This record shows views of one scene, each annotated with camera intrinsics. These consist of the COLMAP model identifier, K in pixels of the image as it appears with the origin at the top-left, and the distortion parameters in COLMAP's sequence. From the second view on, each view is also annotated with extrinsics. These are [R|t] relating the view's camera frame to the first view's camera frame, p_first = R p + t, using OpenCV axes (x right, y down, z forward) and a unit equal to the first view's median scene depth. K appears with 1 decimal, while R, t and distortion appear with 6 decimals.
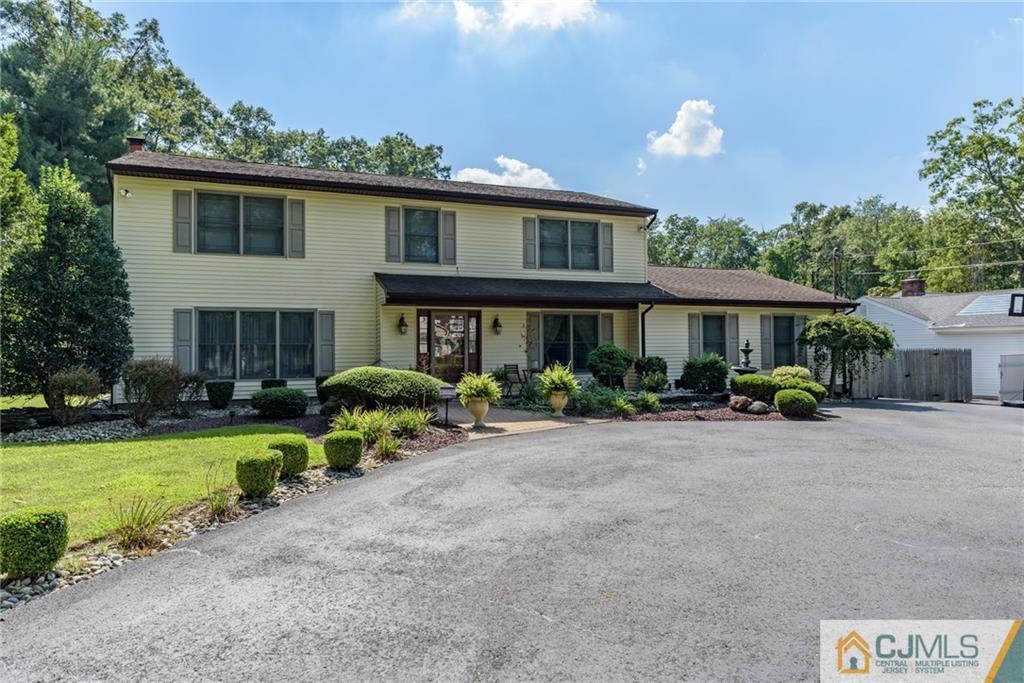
lens RADIAL K [[687.9, 0, 512.0], [0, 687.9, 339.6], [0, 0, 1]] dist [-0.022166, -0.000357]
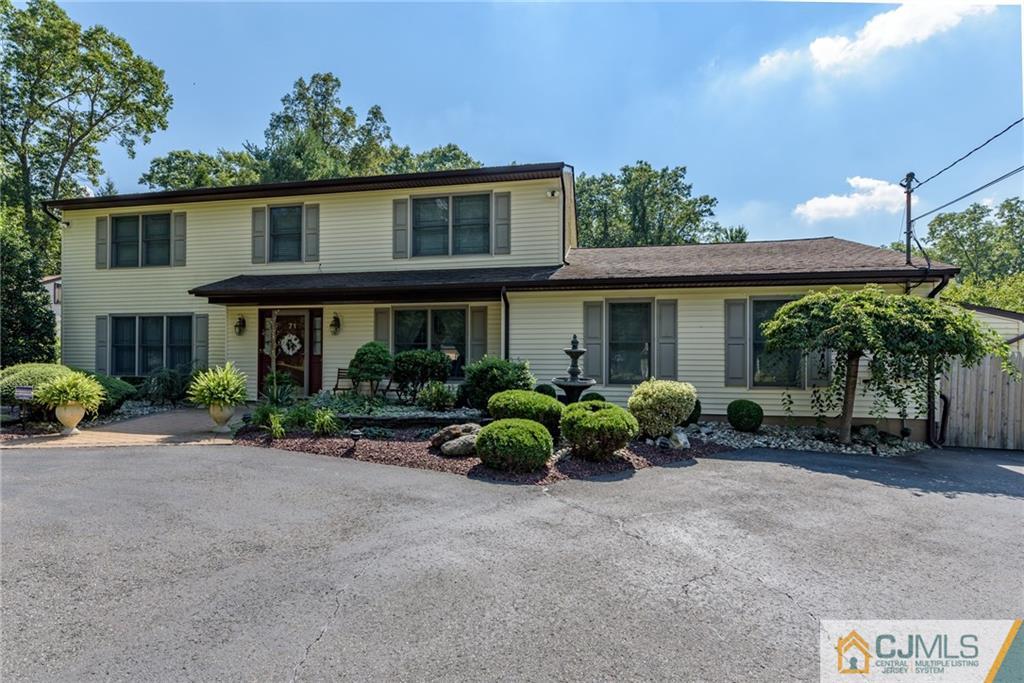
lens RADIAL K [[534.0, 0, 507.9], [0, 534.0, 363.5], [0, 0, 1]] dist [0.002714, -0.000104]
pose [[0.813795, 0.015579, -0.580943, 0.549604], [-0.001828, 0.999704, 0.024248, 0.012724], [0.581149, -0.018671, 0.813583, 0.550378]]
